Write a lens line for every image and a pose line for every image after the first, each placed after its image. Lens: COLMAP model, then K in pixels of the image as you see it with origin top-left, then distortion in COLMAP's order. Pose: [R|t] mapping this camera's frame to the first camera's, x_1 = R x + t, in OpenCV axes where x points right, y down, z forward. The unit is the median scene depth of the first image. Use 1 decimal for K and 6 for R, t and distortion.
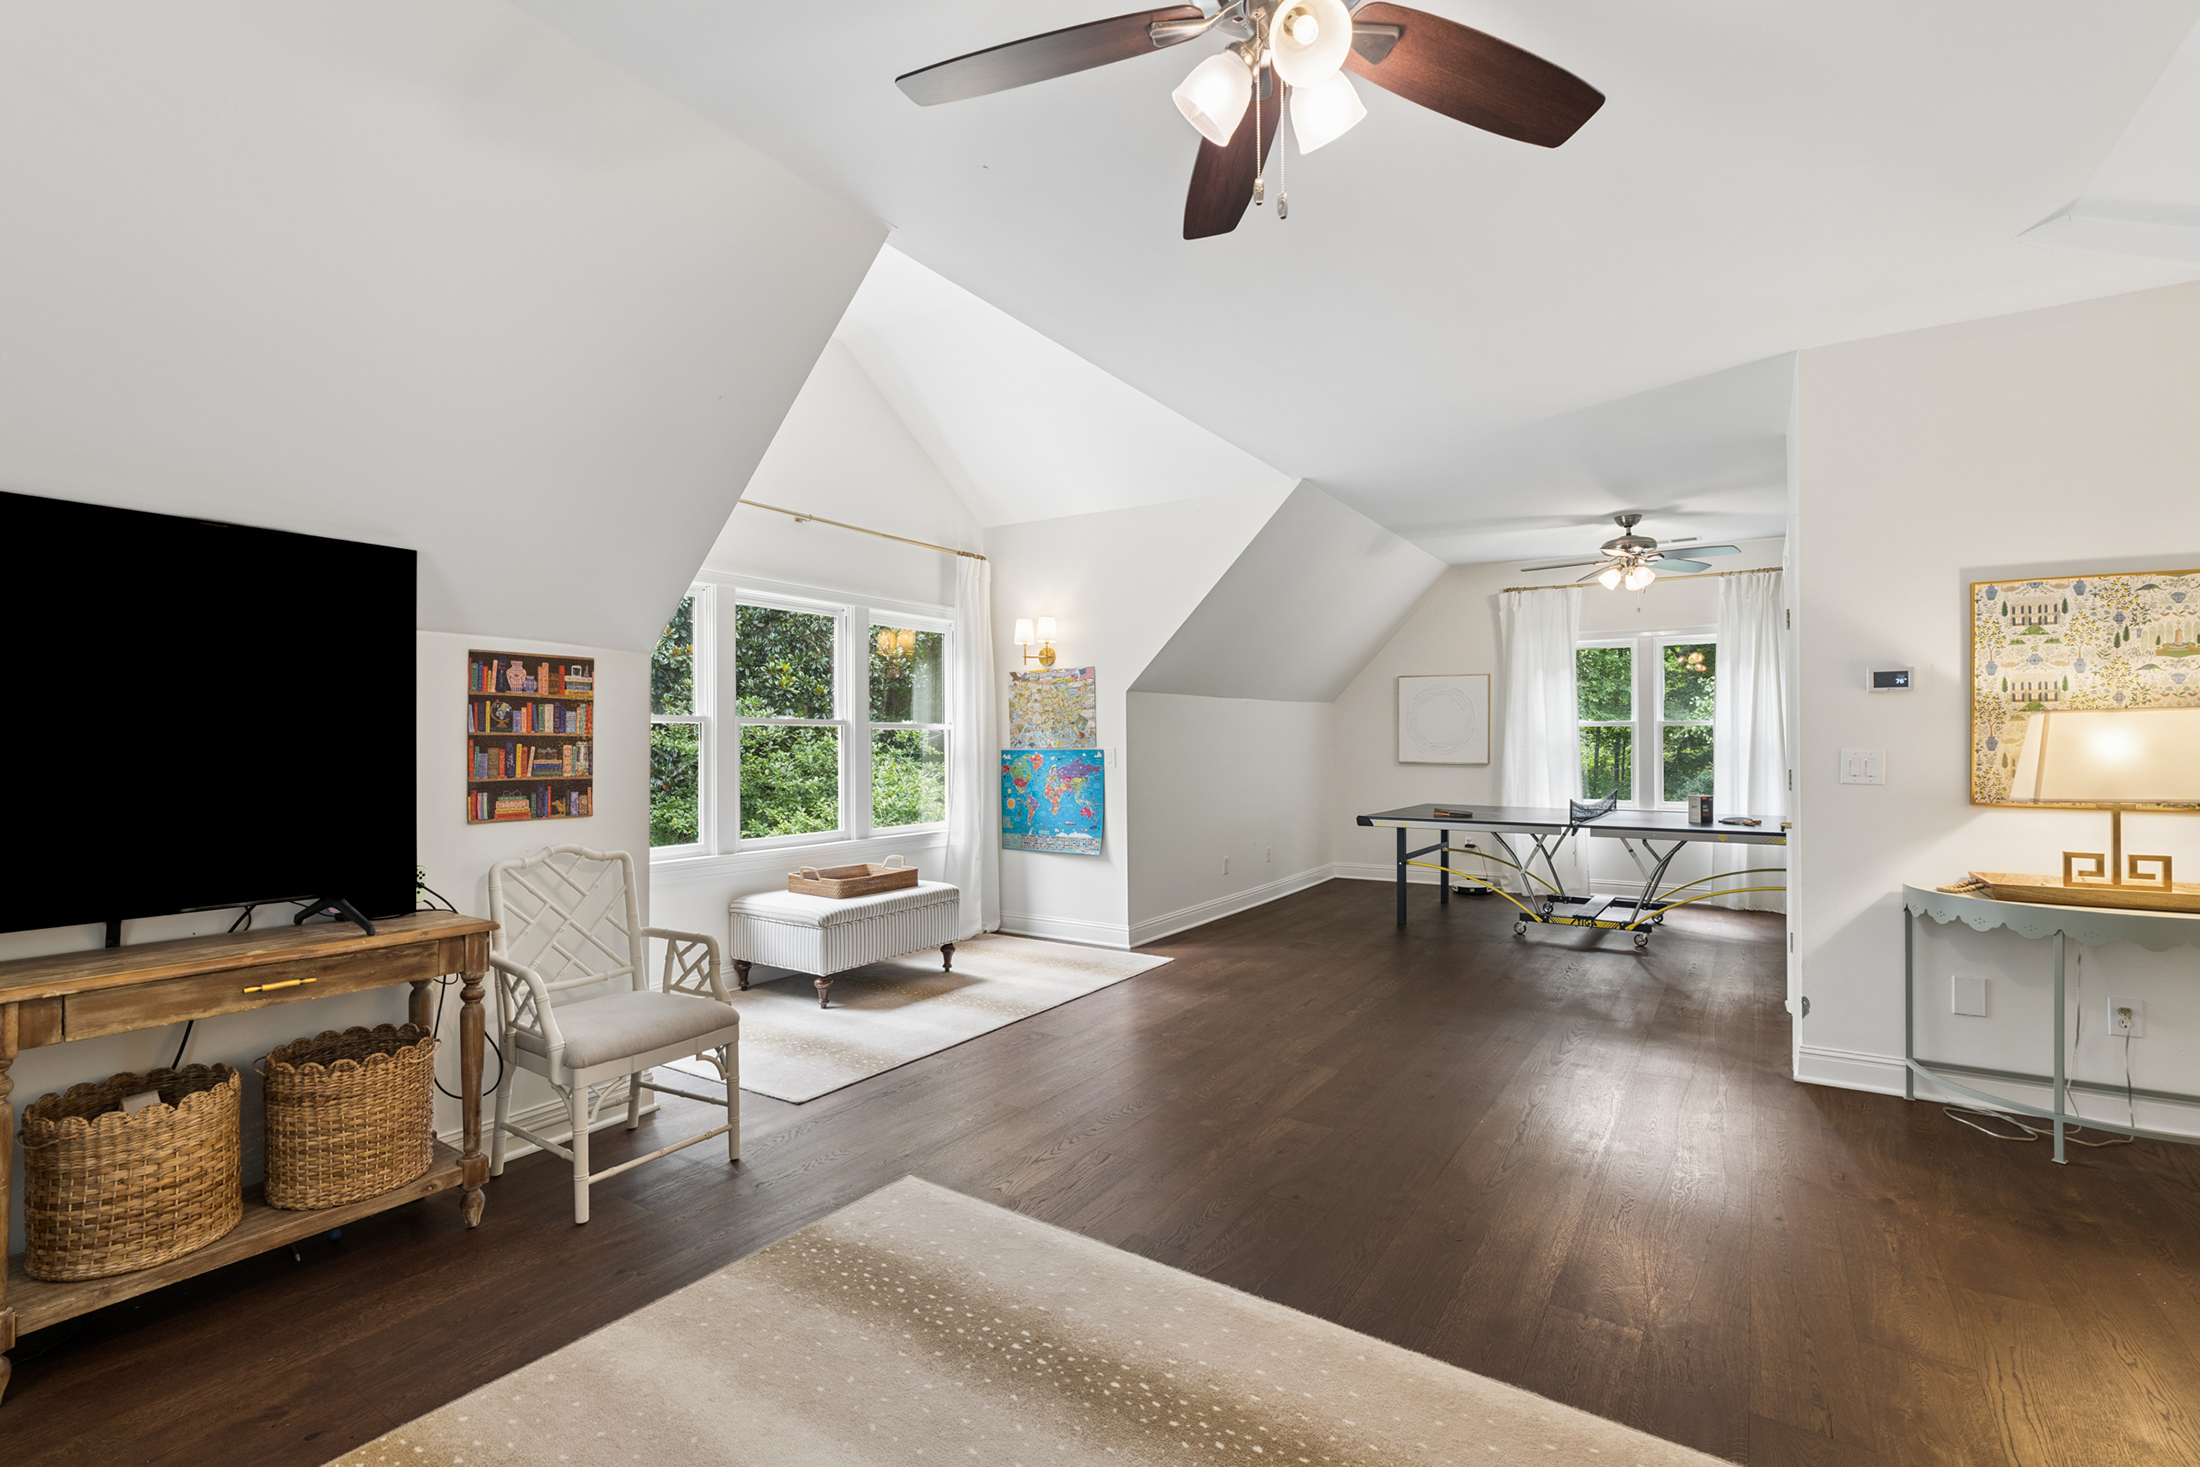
lens RADIAL K [[984.8, 0, 1100.0], [0, 984.8, 733.5], [0, 0, 1]] dist [-0.012200, -0.000121]
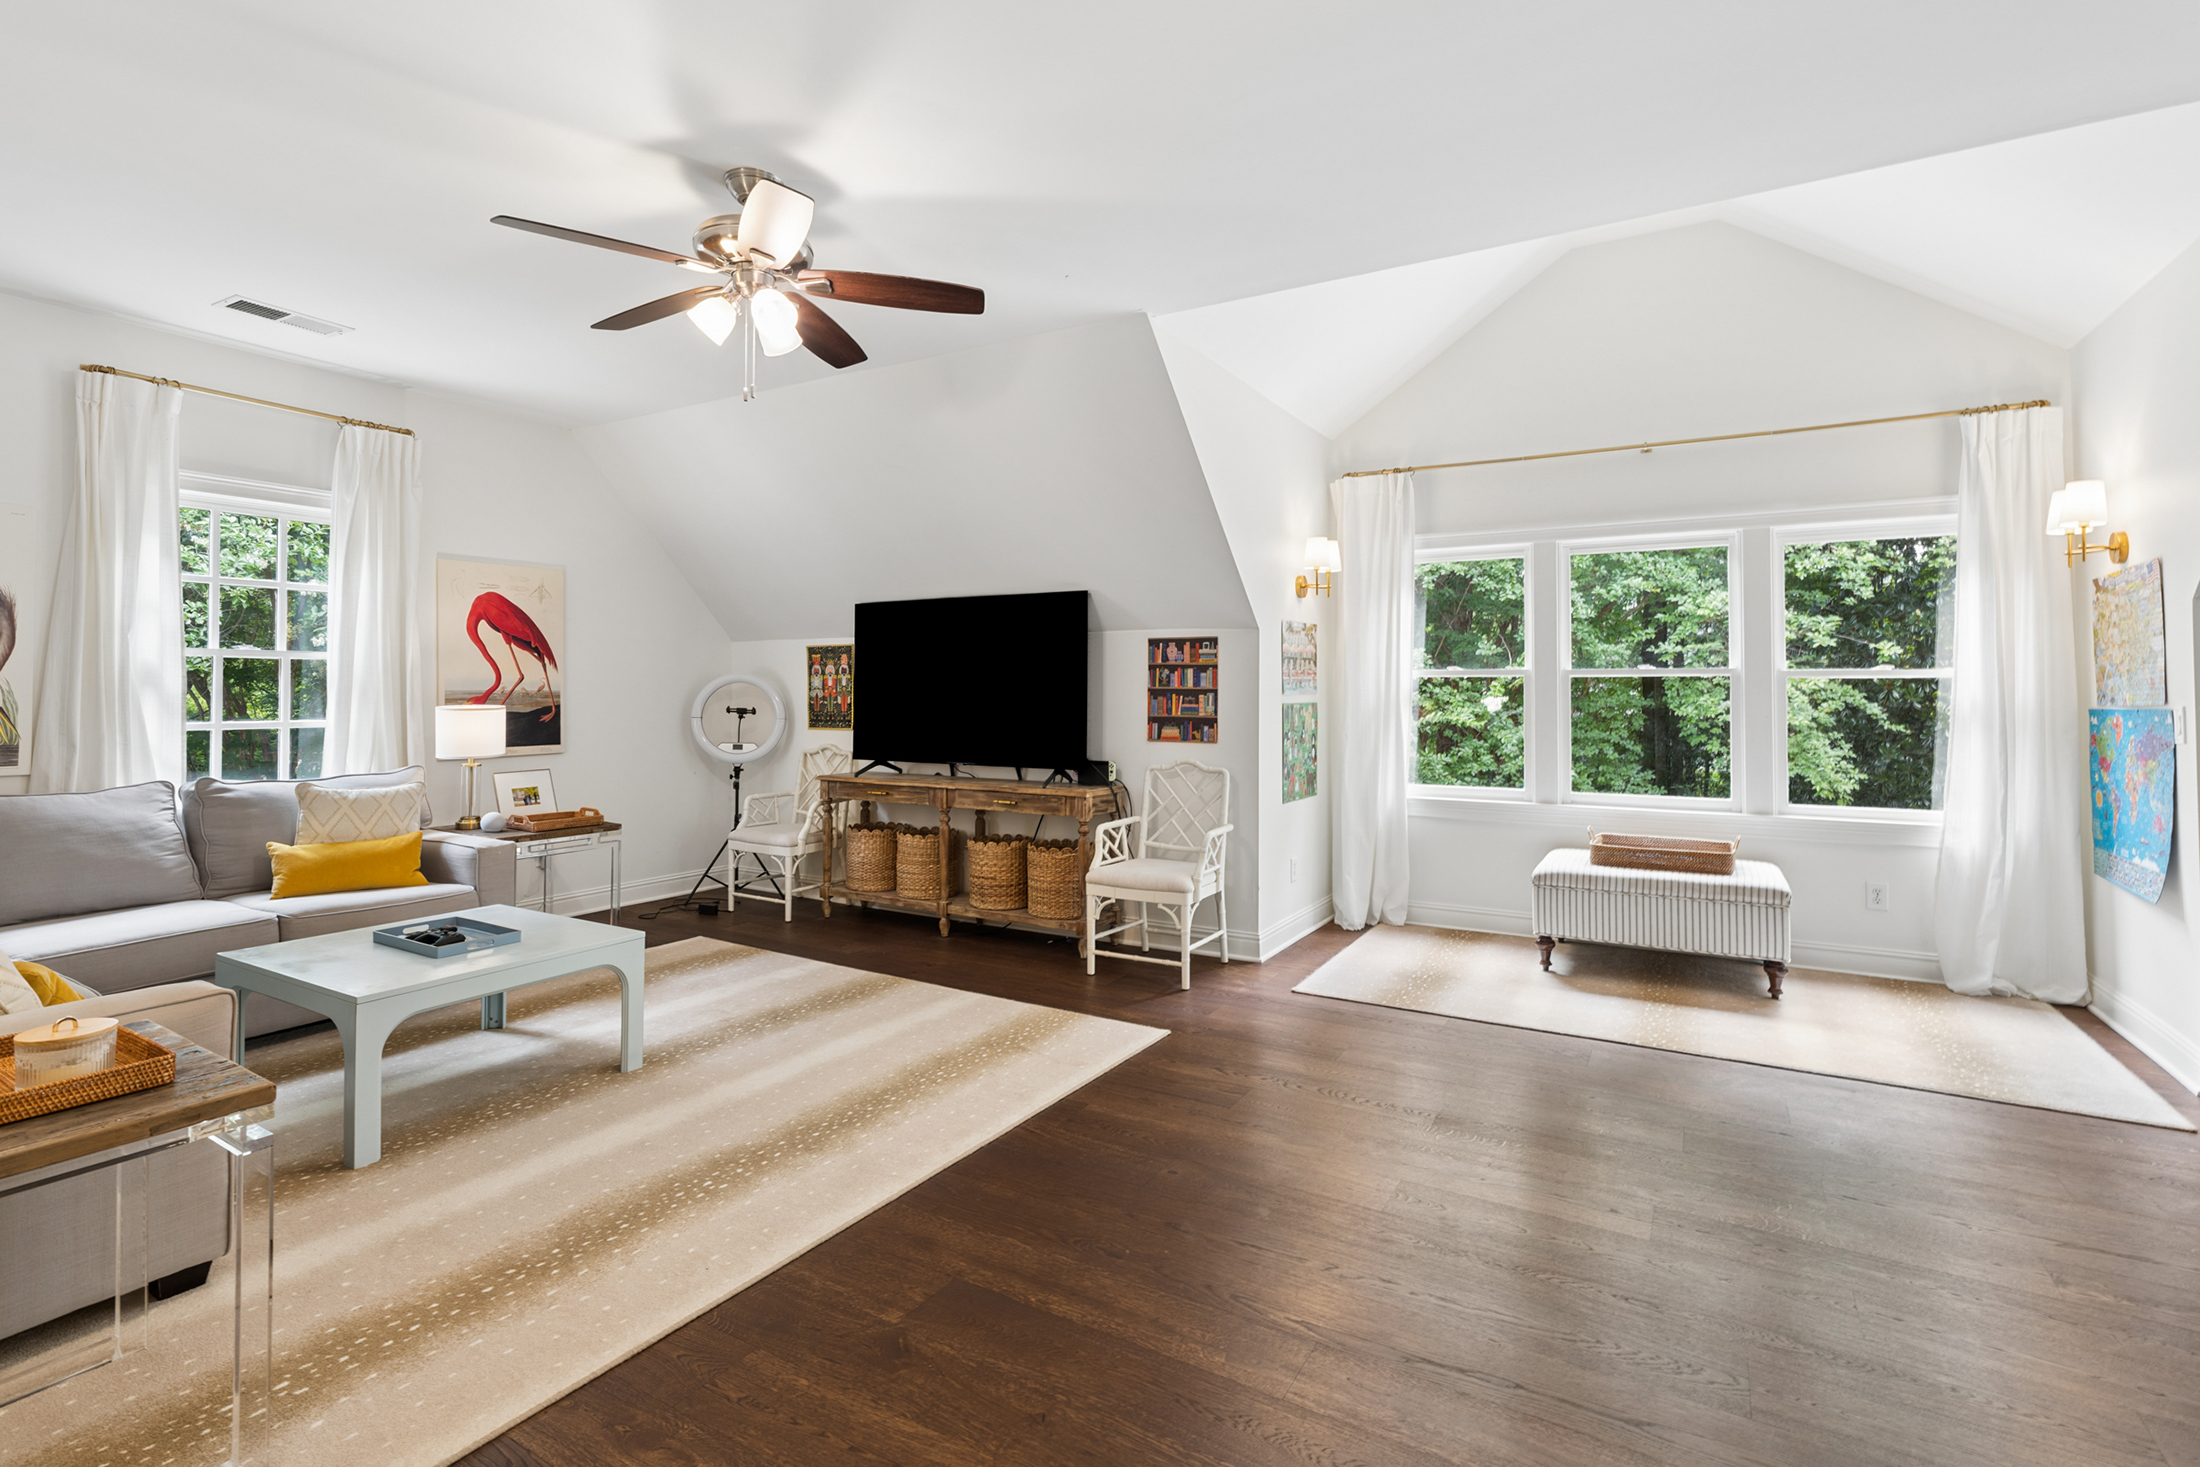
lens RADIAL K [[1018.3, 0, 1098.7], [0, 1018.3, 676.5], [0, 0, 1]] dist [-0.001174, 0.000896]
pose [[0.053099, -0.008504, -0.998553, 1.049009], [0.007171, 0.999941, -0.008134, -0.005251], [0.998563, -0.006729, 0.053157, 0.772022]]
